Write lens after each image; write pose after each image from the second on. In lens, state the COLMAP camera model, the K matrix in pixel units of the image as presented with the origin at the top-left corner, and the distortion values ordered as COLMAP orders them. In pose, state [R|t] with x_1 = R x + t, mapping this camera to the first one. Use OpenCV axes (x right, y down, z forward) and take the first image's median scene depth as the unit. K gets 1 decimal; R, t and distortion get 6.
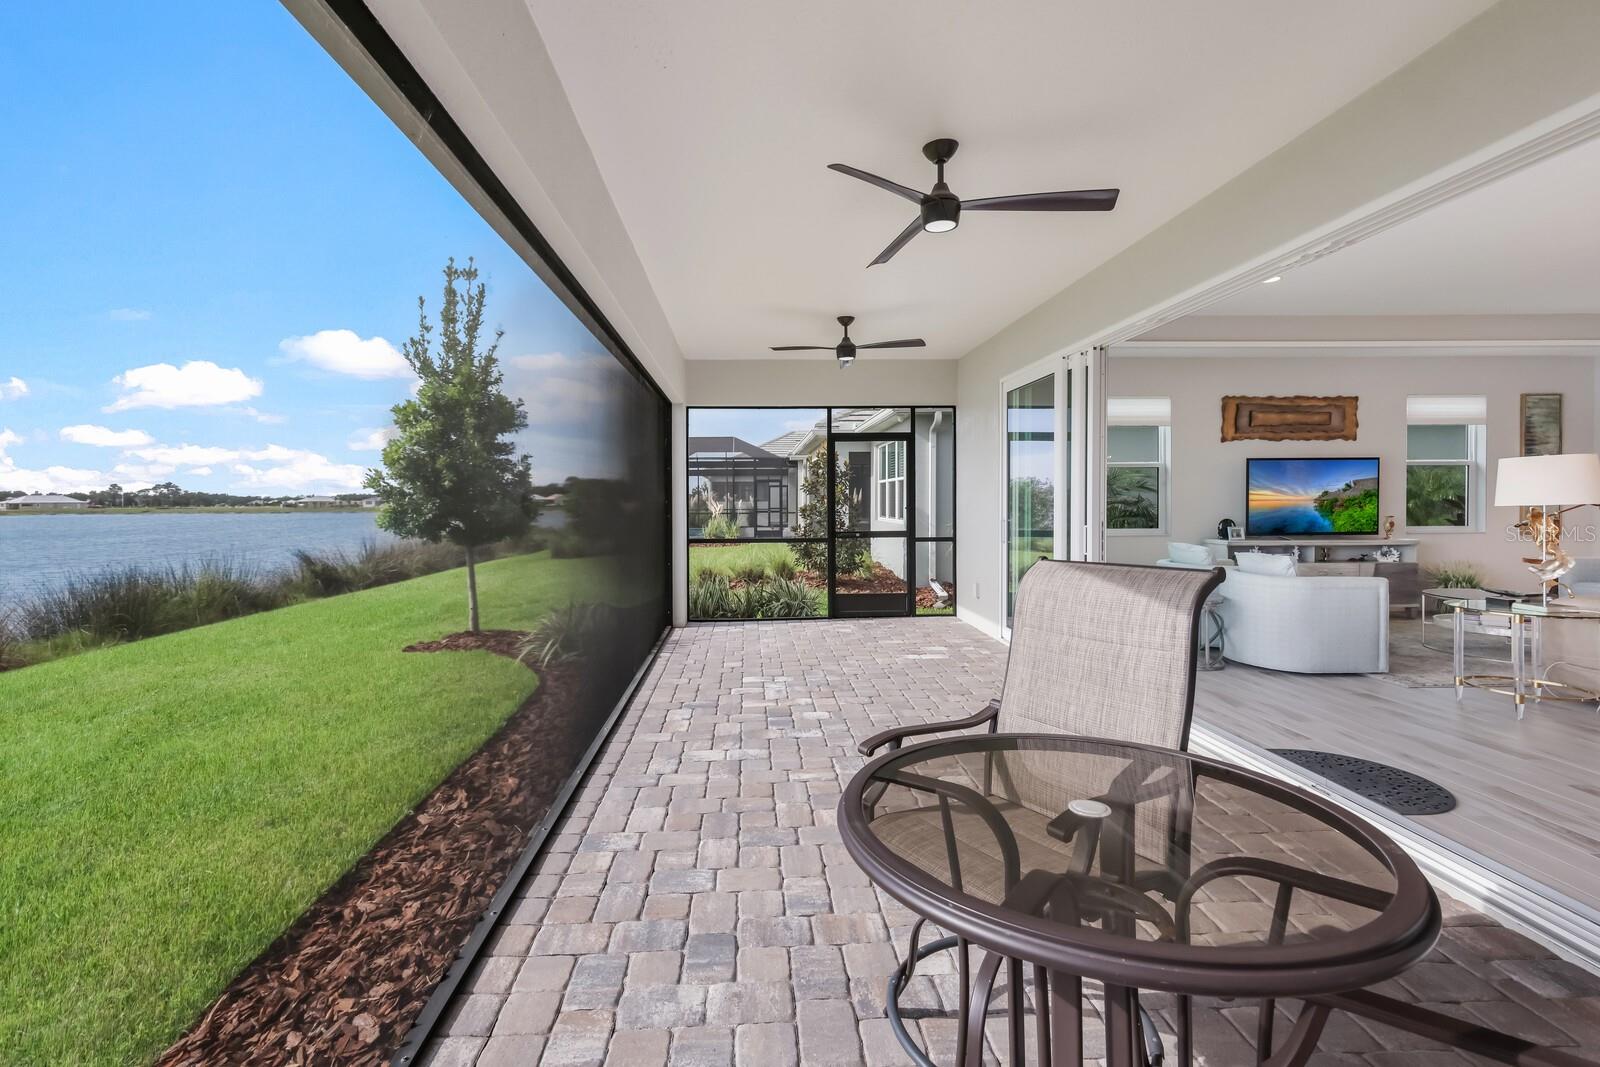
lens RADIAL K [[719.9, 0, 726.9], [0, 719.9, 512.8], [0, 0, 1]] dist [0.001727, 0.000786]
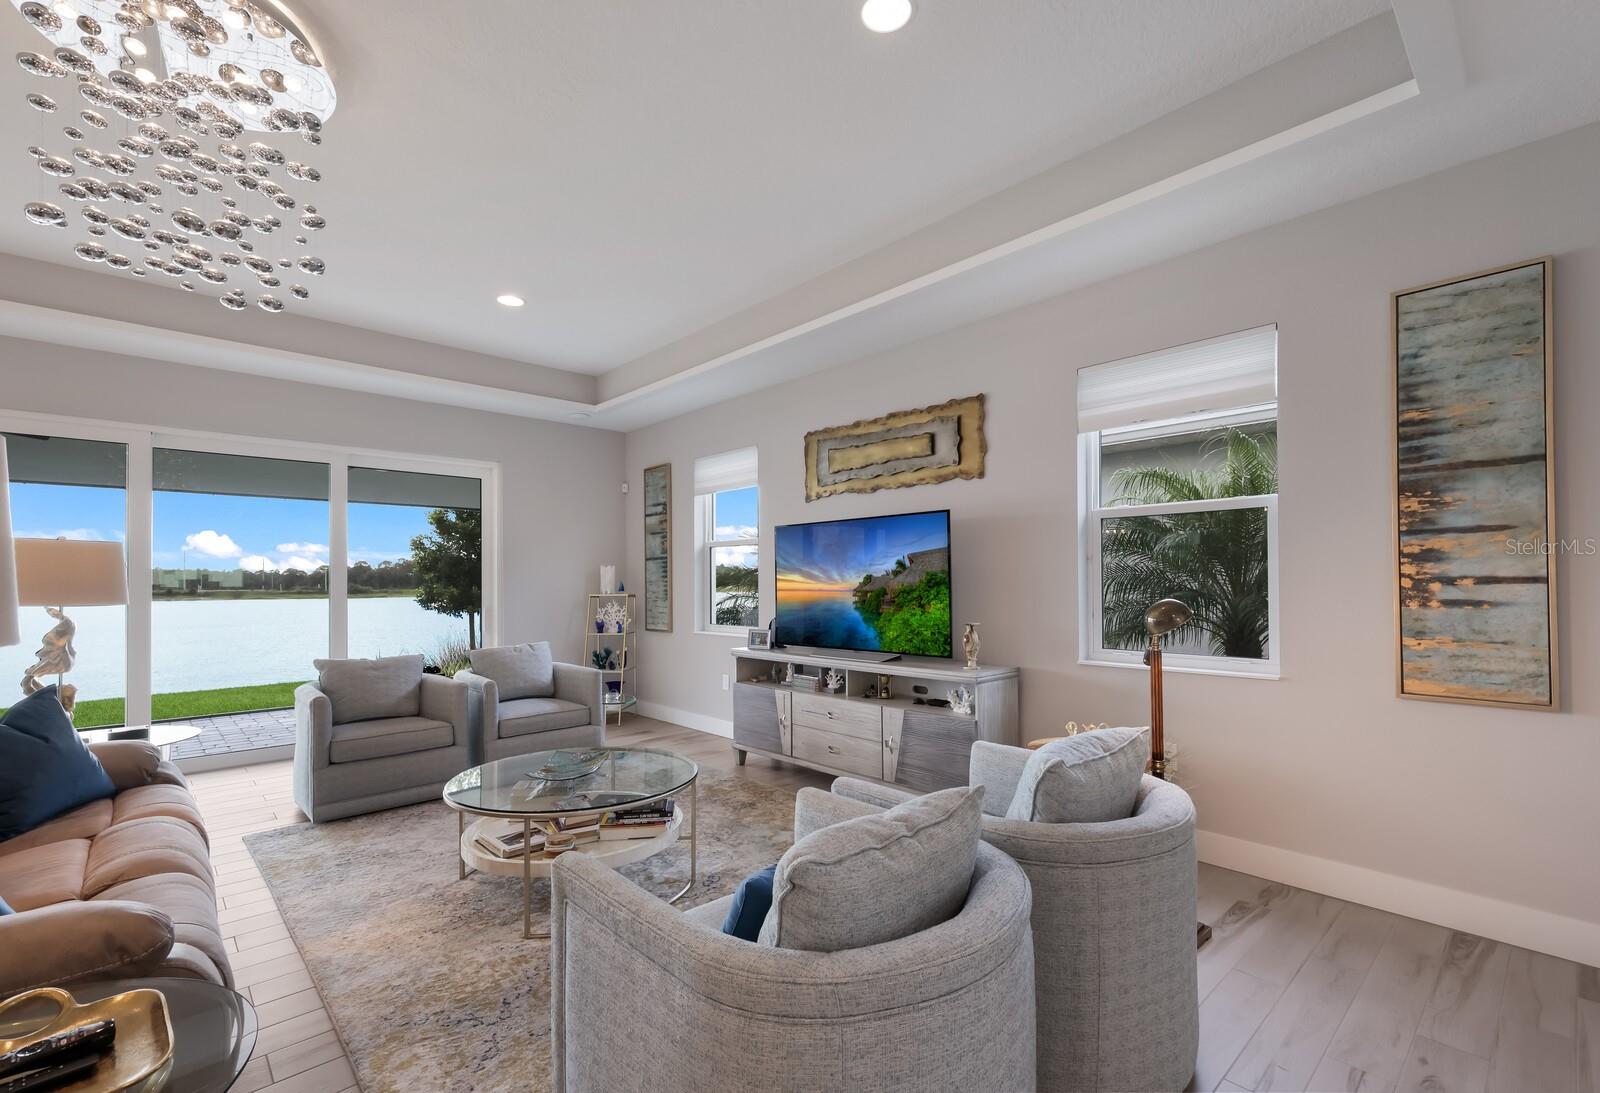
lens RADIAL K [[708.9, 0, 806.5], [0, 708.9, 578.1], [0, 0, 1]] dist [0.011523, -0.000085]
pose [[0.675729, -0.003581, -0.737142, 1.171677], [-0.016013, 0.999681, -0.019535, -0.015521], [0.736977, 0.025004, 0.675456, 0.563592]]
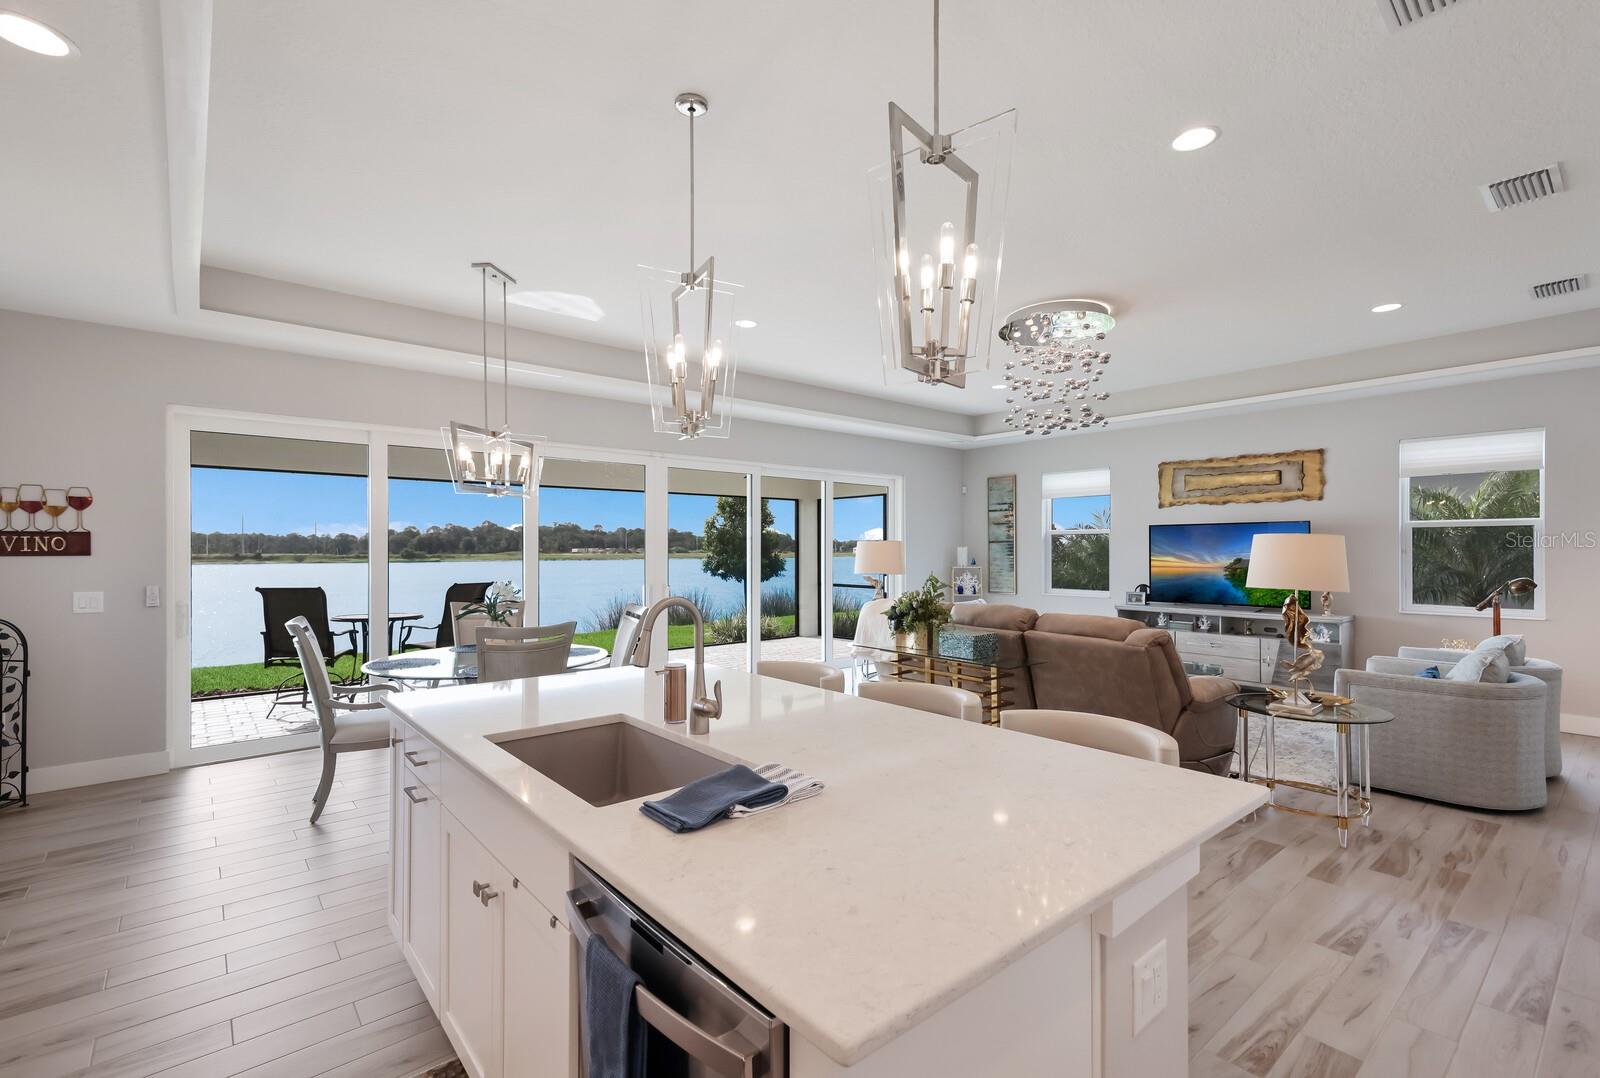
lens RADIAL K [[719.1, 0, 803.9], [0, 719.1, 548.1], [0, 0, 1]] dist [0.017975, -0.000974]
pose [[0.640290, 0.003062, -0.768127, 1.146347], [-0.021139, 0.999684, -0.013635, -0.018402], [0.767842, 0.024968, 0.640152, -0.021335]]
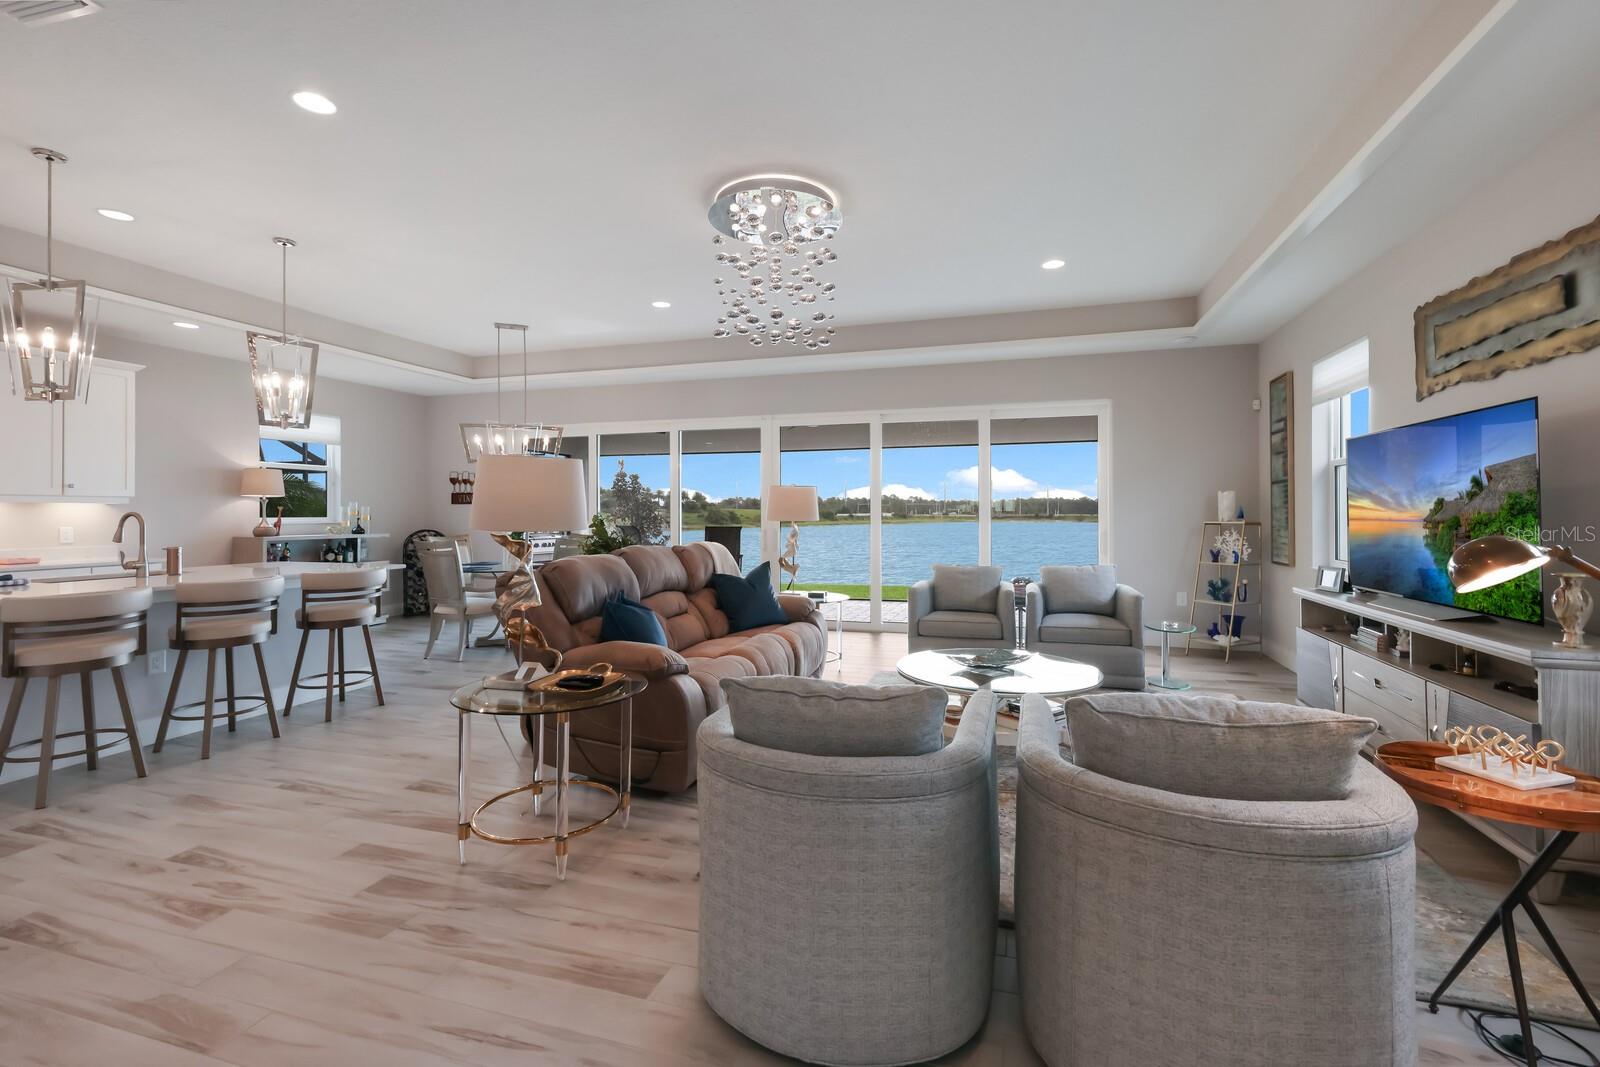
lens RADIAL K [[699.9, 0, 805.1], [0, 699.9, 503.0], [0, 0, 1]] dist [0.011141, 0.000072]
pose [[-0.305835, -0.006752, -0.952061, 1.278325], [-0.019760, 0.999804, -0.000743, -0.019800], [0.951880, 0.018585, -0.305908, 0.753471]]
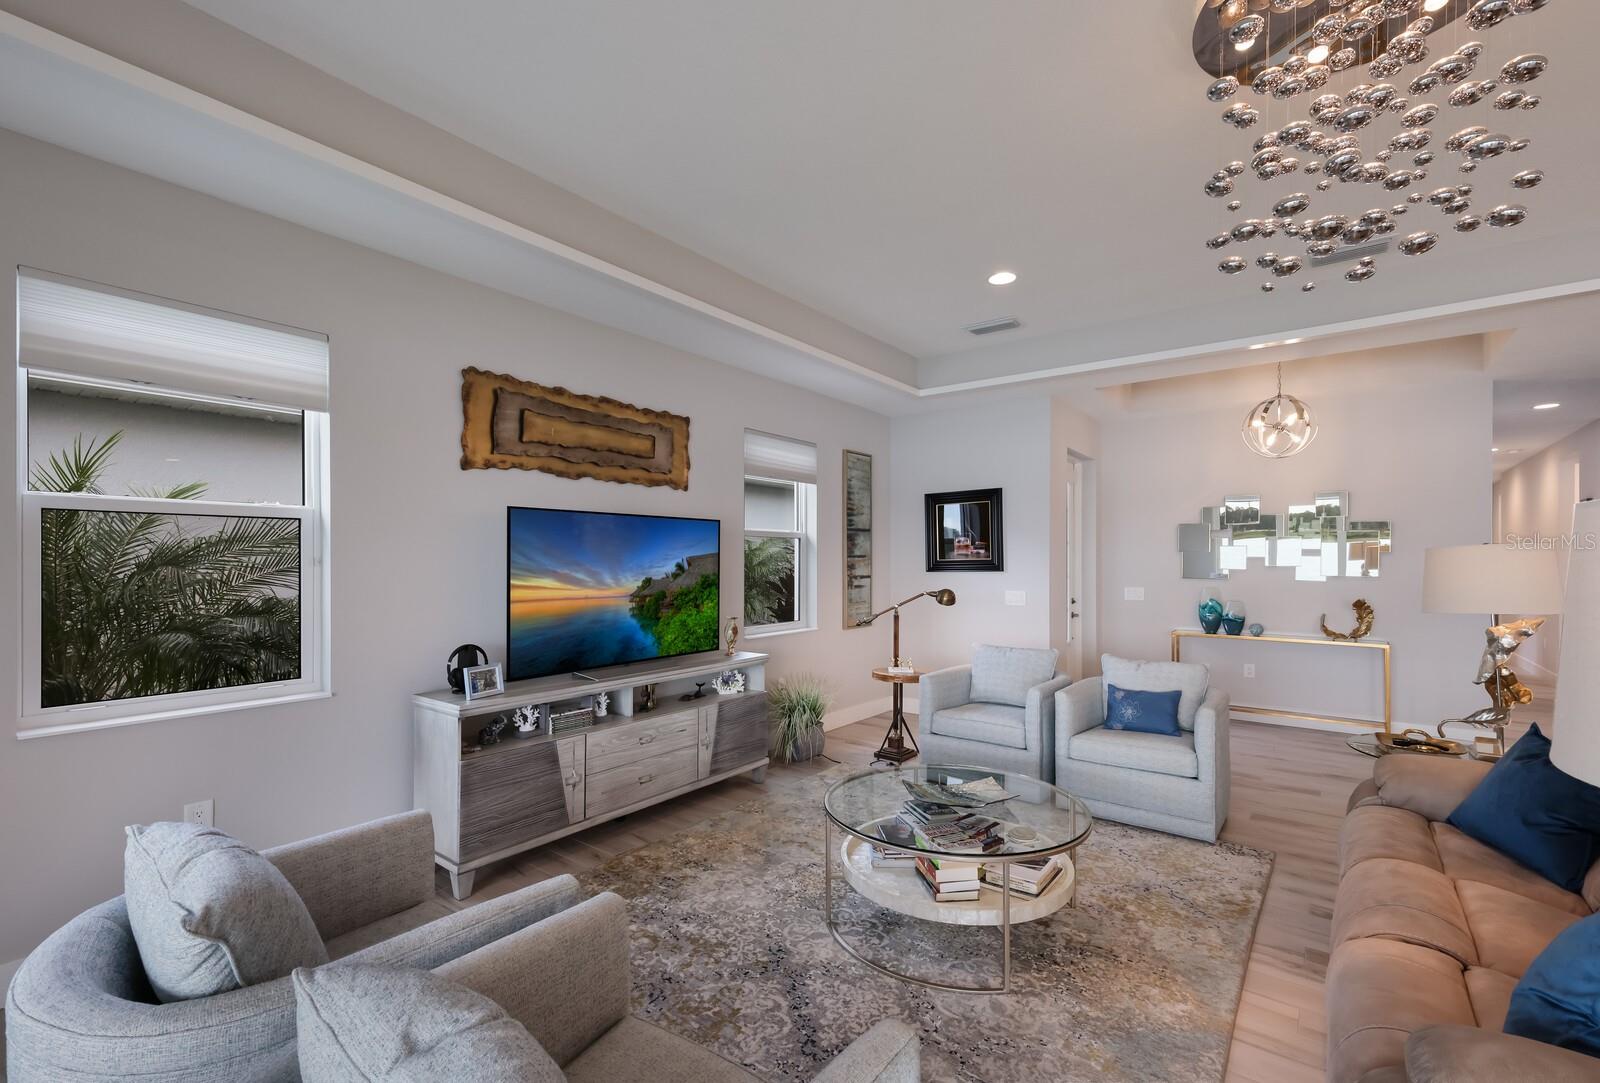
lens RADIAL K [[693.5, 0, 795.6], [0, 693.5, 562.5], [0, 0, 1]] dist [-0.000533, 0.000412]
pose [[0.624091, 0.003538, 0.781344, 0.483072], [0.013432, 0.999793, -0.015256, -0.031299], [-0.781236, 0.020016, 0.623914, 0.577103]]
